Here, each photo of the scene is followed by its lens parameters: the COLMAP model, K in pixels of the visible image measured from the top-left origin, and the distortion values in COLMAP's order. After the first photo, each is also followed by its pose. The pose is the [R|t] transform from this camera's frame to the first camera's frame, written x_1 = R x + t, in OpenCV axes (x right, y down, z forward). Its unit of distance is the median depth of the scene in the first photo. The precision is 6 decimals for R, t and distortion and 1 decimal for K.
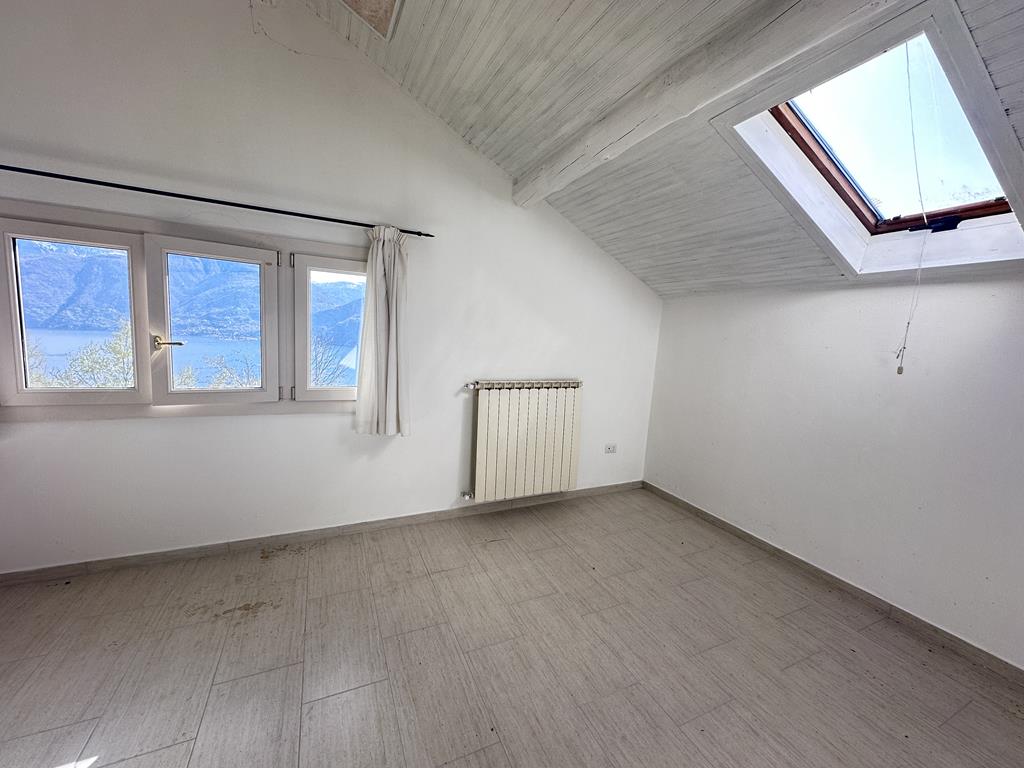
lens RADIAL K [[407.1, 0, 515.5], [0, 407.1, 383.9], [0, 0, 1]] dist [-0.002644, 0.001105]
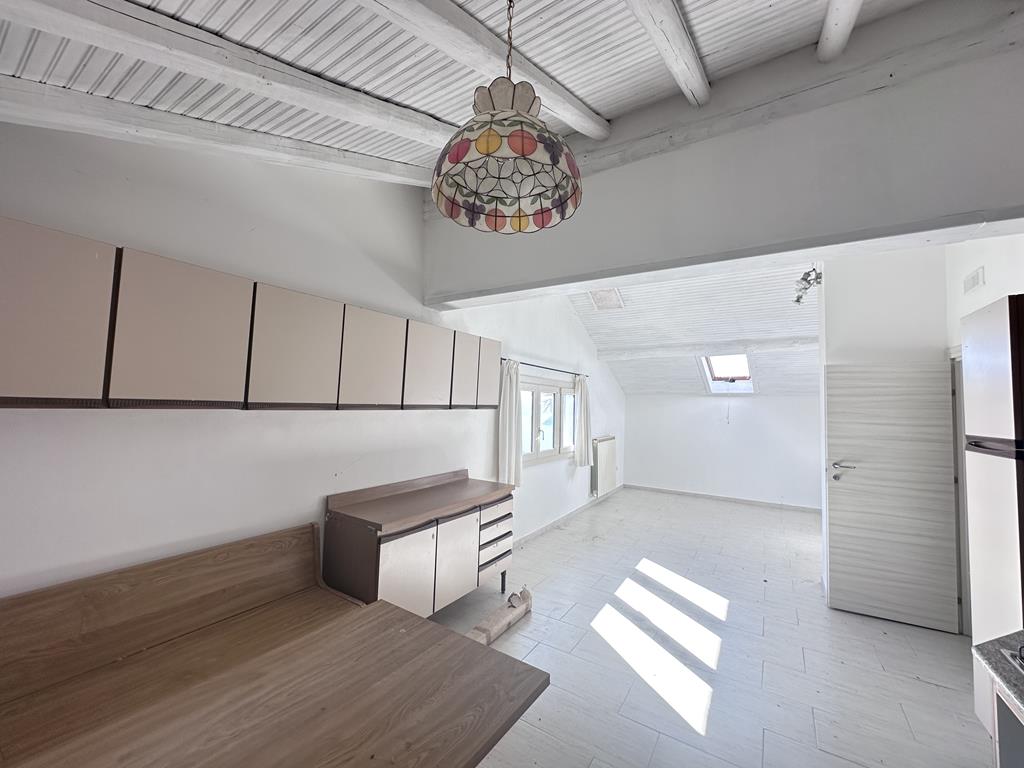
lens RADIAL K [[407.1, 0, 514.1], [0, 407.1, 383.2], [0, 0, 1]] dist [-0.002644, 0.001105]
pose [[0.838884, -0.010814, 0.544202, -2.260604], [0.103089, 0.984864, -0.139340, -0.056345], [-0.534459, 0.172991, 0.827302, -0.858548]]
